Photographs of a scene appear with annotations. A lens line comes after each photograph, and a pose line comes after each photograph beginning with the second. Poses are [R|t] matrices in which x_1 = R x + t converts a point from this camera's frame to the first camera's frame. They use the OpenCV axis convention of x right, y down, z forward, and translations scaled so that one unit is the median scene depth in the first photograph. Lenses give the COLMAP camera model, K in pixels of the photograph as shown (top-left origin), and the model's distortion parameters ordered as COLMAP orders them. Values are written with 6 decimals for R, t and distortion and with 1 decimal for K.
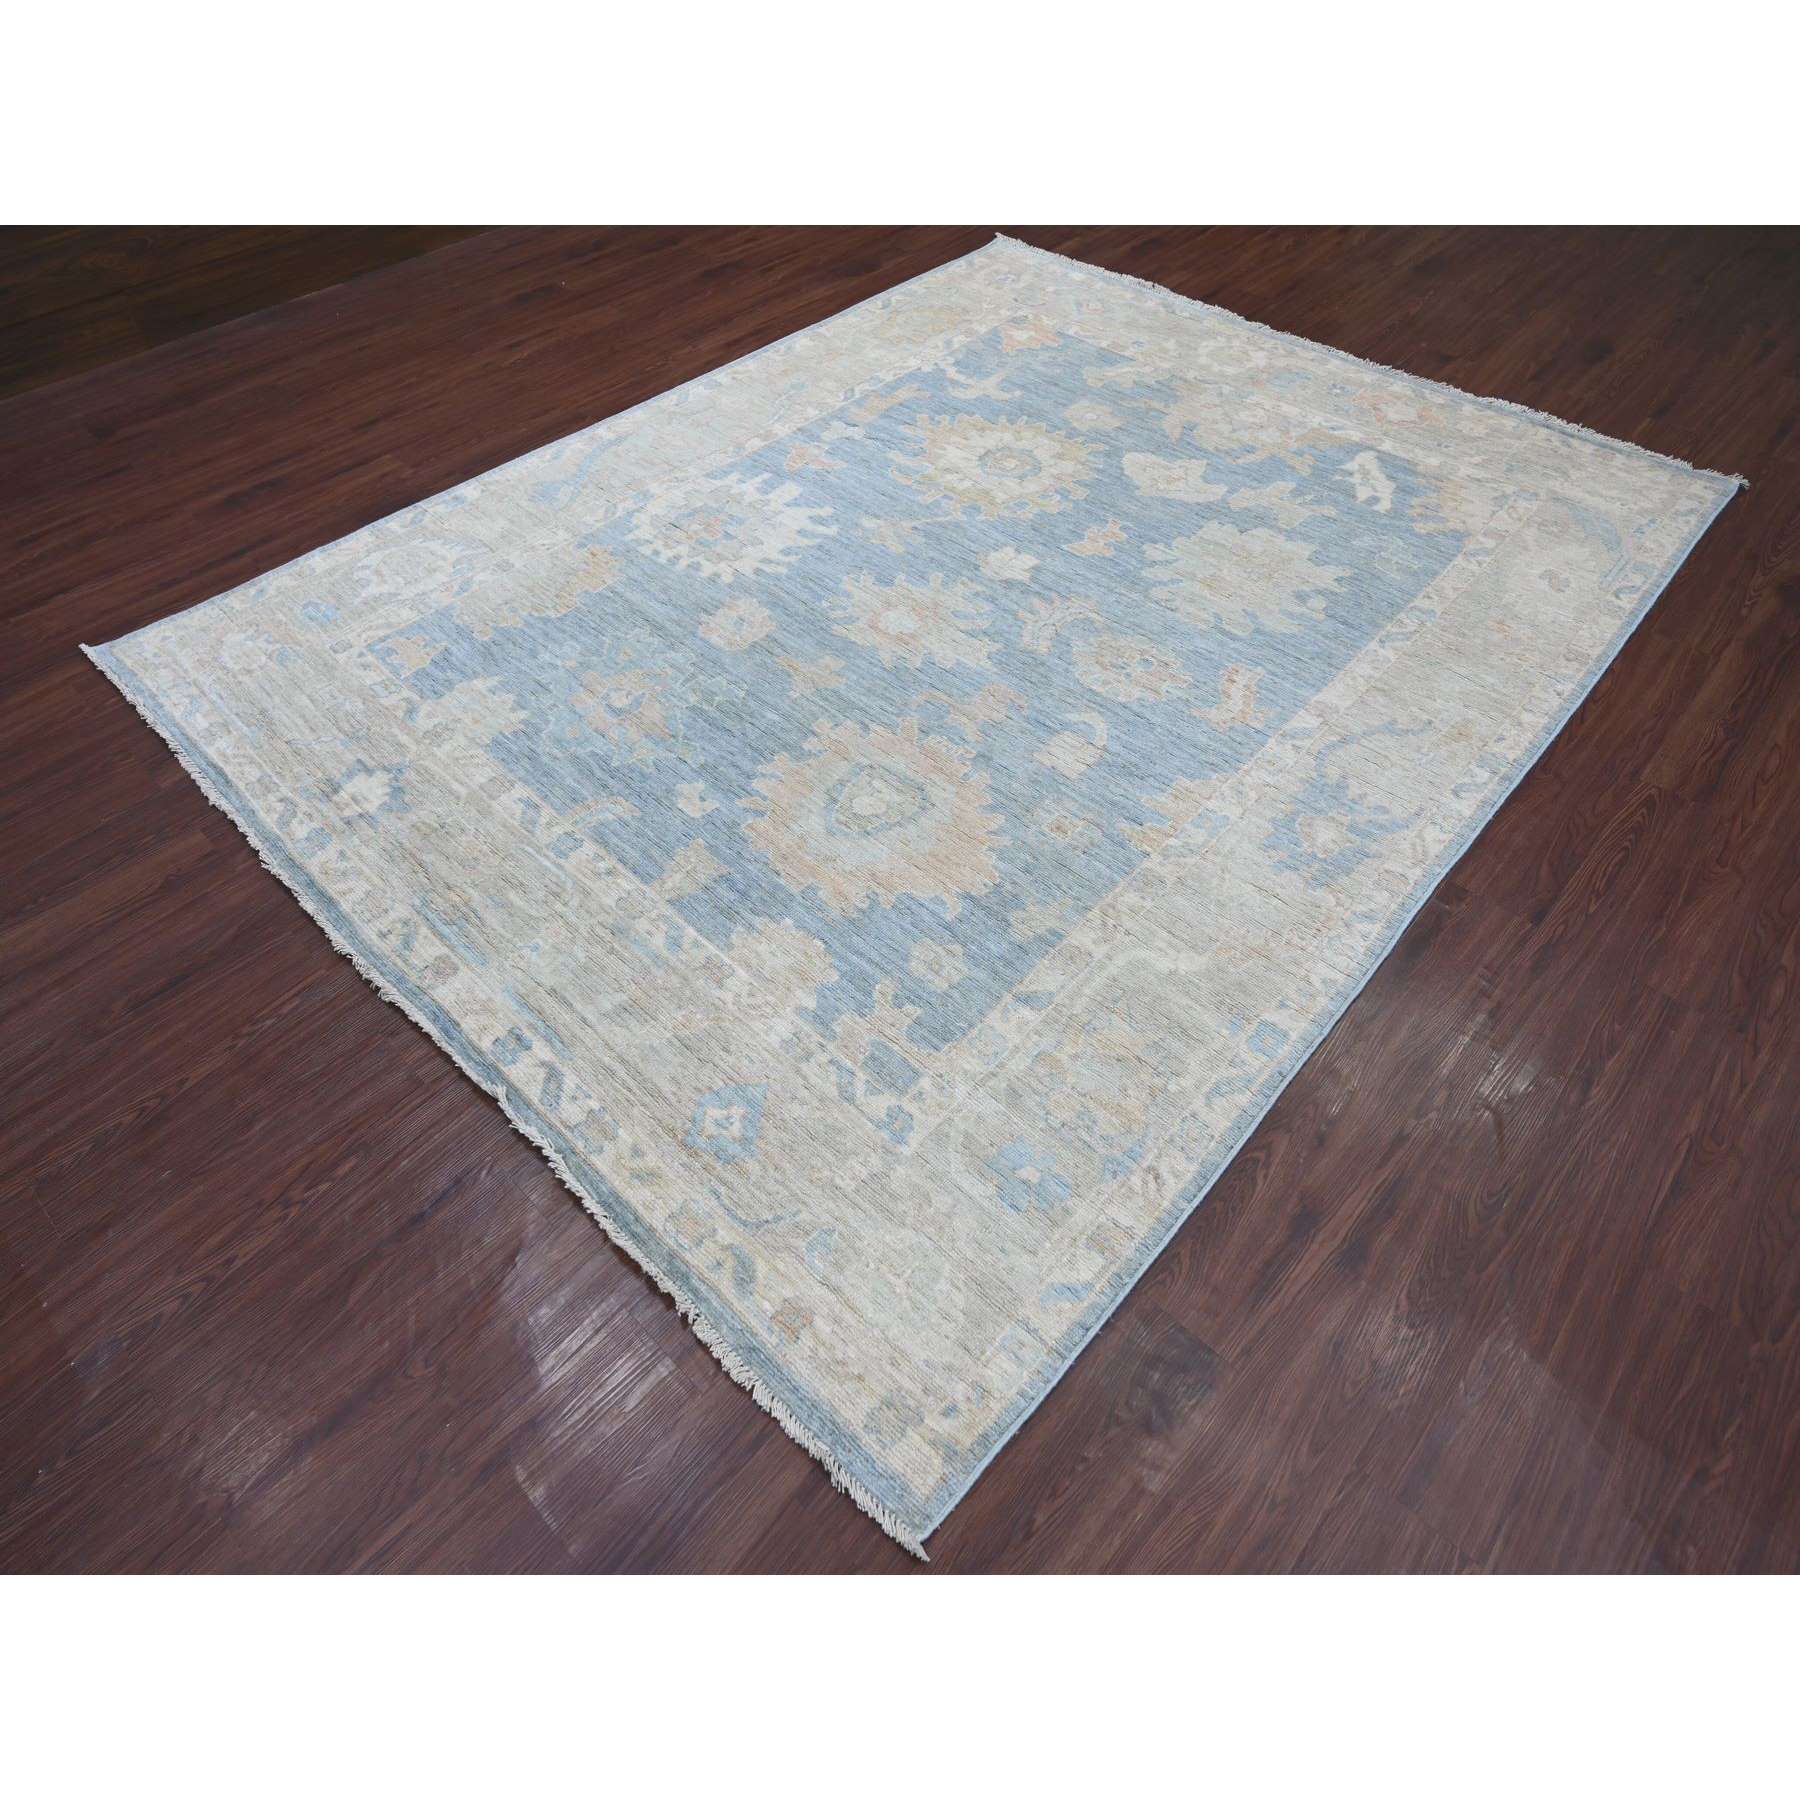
lens RADIAL K [[1025.5, 0, 900.0], [0, 1025.5, 900.0], [0, 0, 1]] dist [-0.006606, 0.000269]
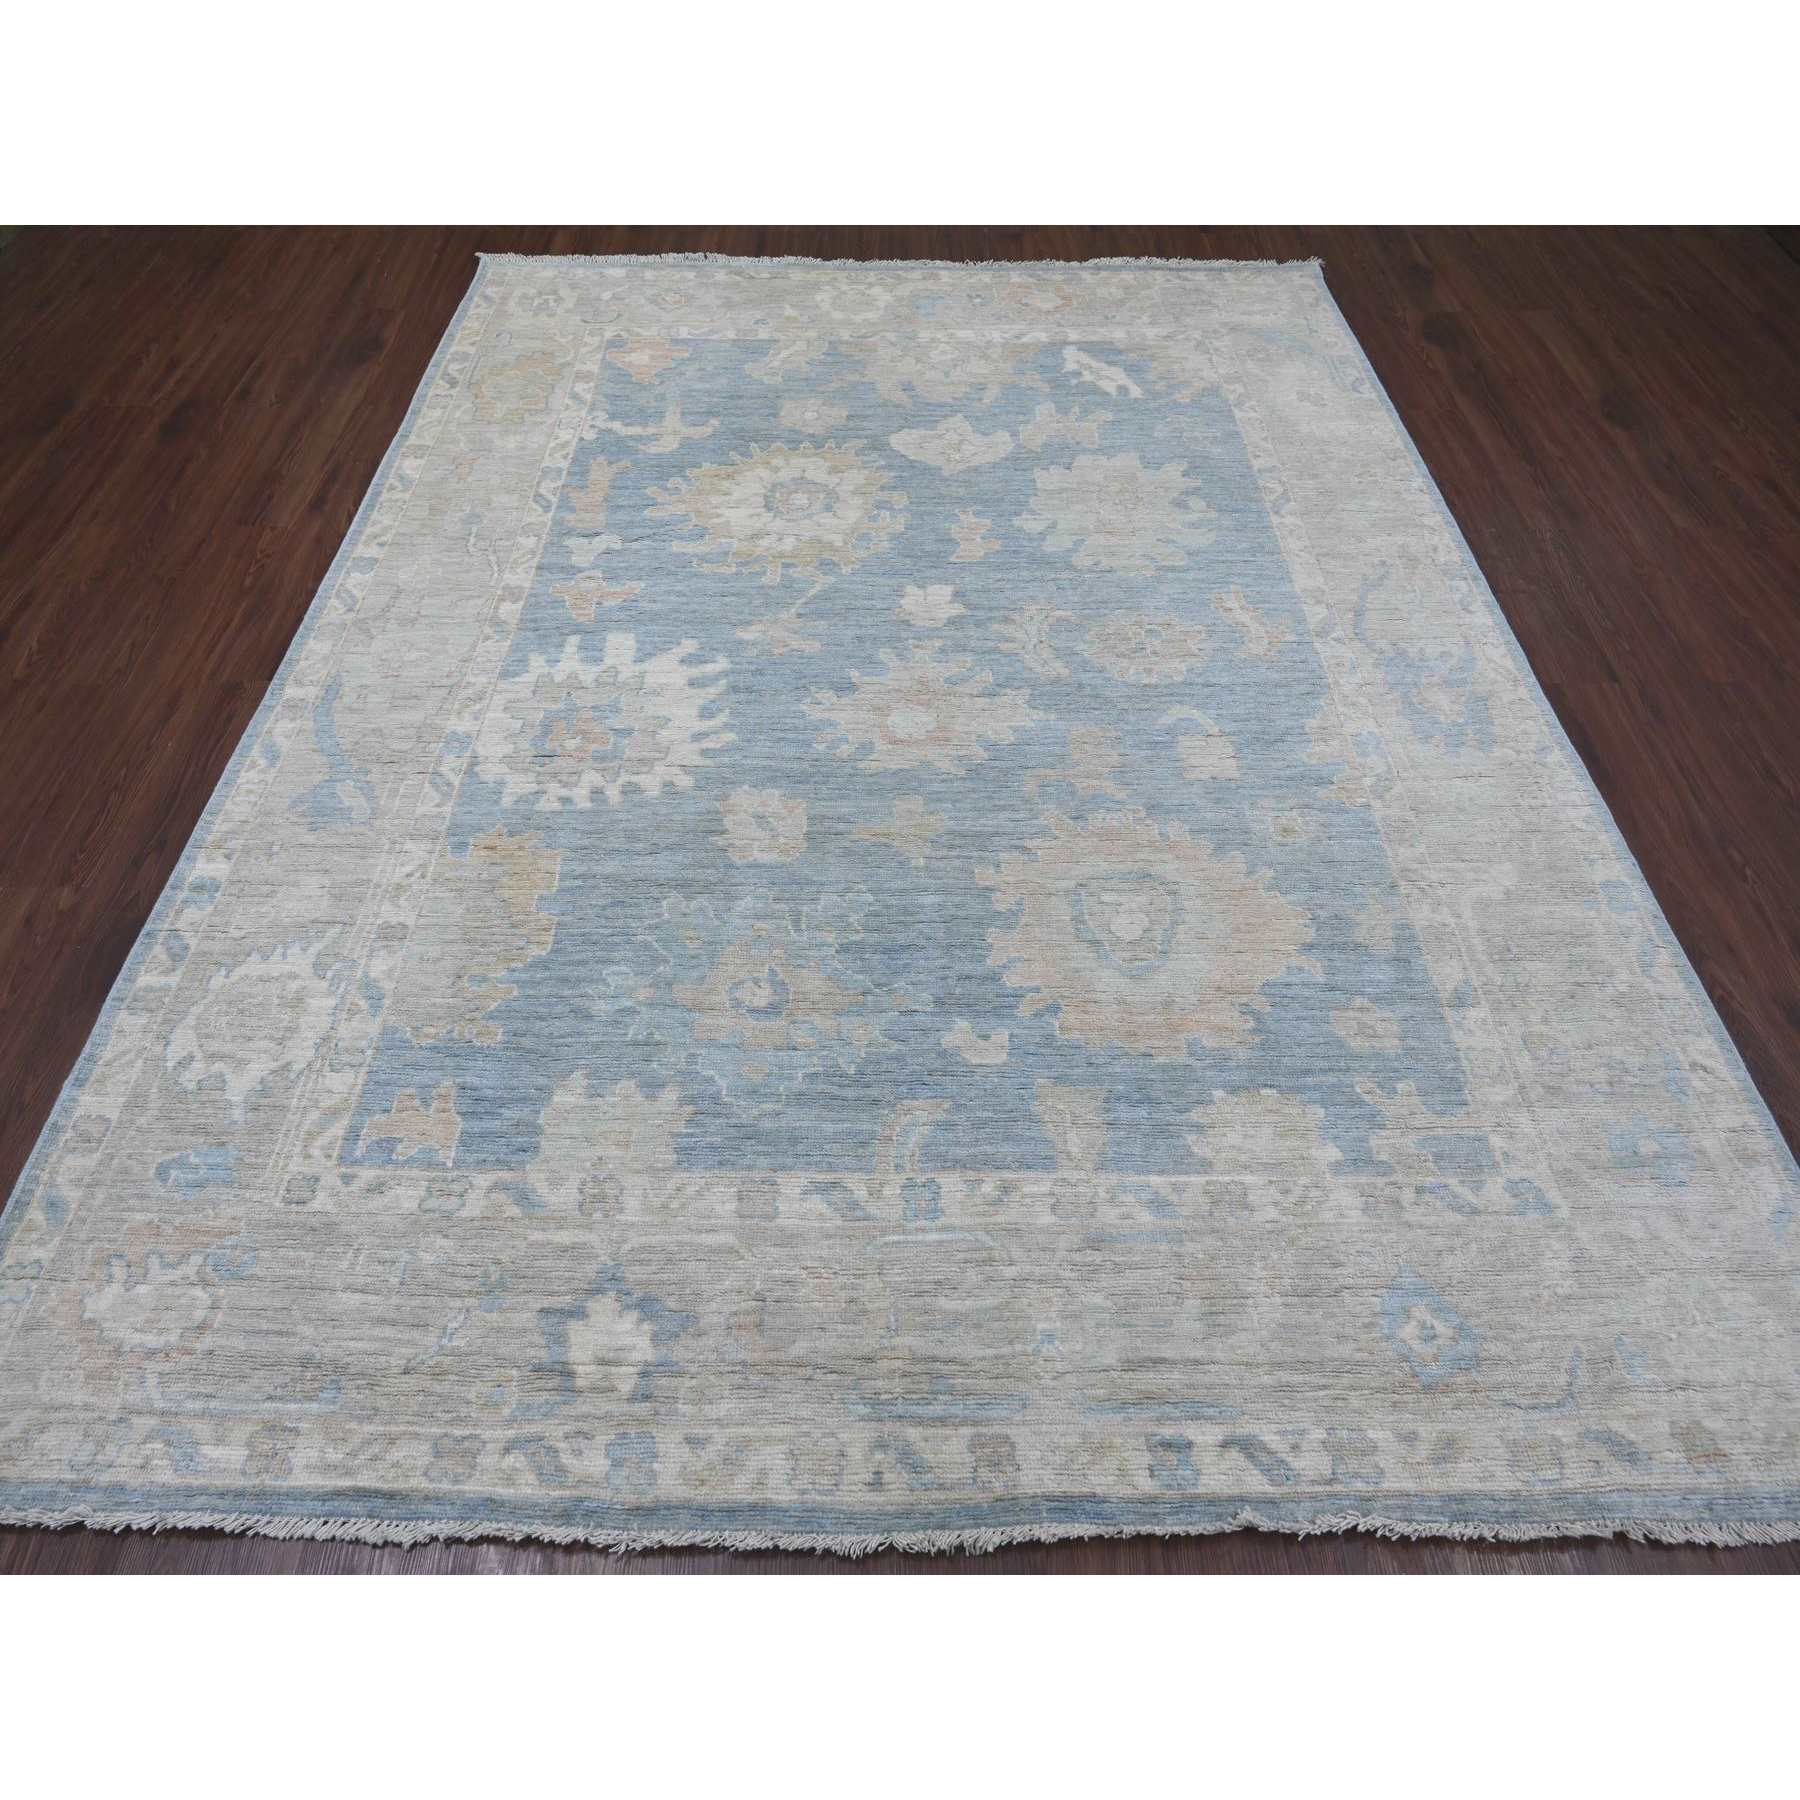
lens RADIAL K [[1025.5, 0, 900.0], [0, 1025.5, 900.0], [0, 0, 1]] dist [-0.006606, 0.000269]
pose [[0.733711, -0.548435, 0.401107, -0.446117], [0.526566, 0.832043, 0.174452, -0.319642], [-0.429414, 0.083212, 0.899266, 0.285368]]
